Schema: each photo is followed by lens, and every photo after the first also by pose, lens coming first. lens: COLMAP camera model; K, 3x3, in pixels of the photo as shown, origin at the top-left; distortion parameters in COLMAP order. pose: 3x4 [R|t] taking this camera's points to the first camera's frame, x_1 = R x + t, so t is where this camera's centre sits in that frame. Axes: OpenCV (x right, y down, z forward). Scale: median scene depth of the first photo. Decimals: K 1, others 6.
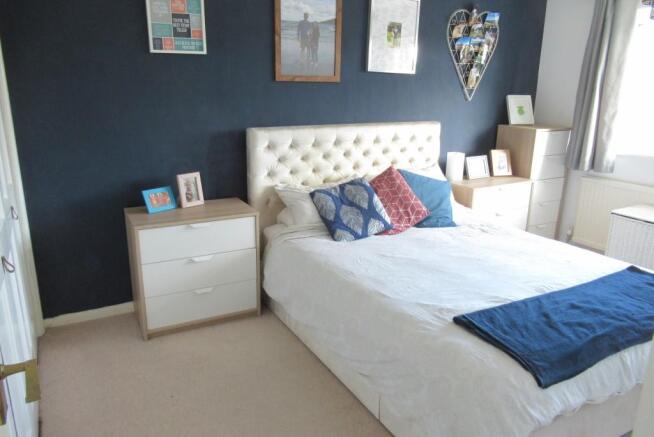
lens RADIAL K [[490.6, 0, 327.3], [0, 490.6, 221.4], [0, 0, 1]] dist [-0.012419, 0.002572]
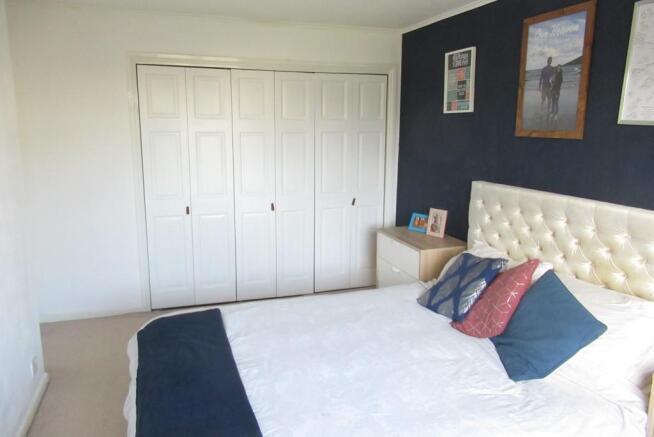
lens RADIAL K [[490.6, 0, 328.0], [0, 490.6, 216.7], [0, 0, 1]] dist [-0.012419, 0.002572]
pose [[-0.172525, 0.167923, -0.970586, 0.870093], [-0.281521, 0.935853, 0.211955, -0.240919], [0.943918, 0.309808, -0.114184, 0.819523]]
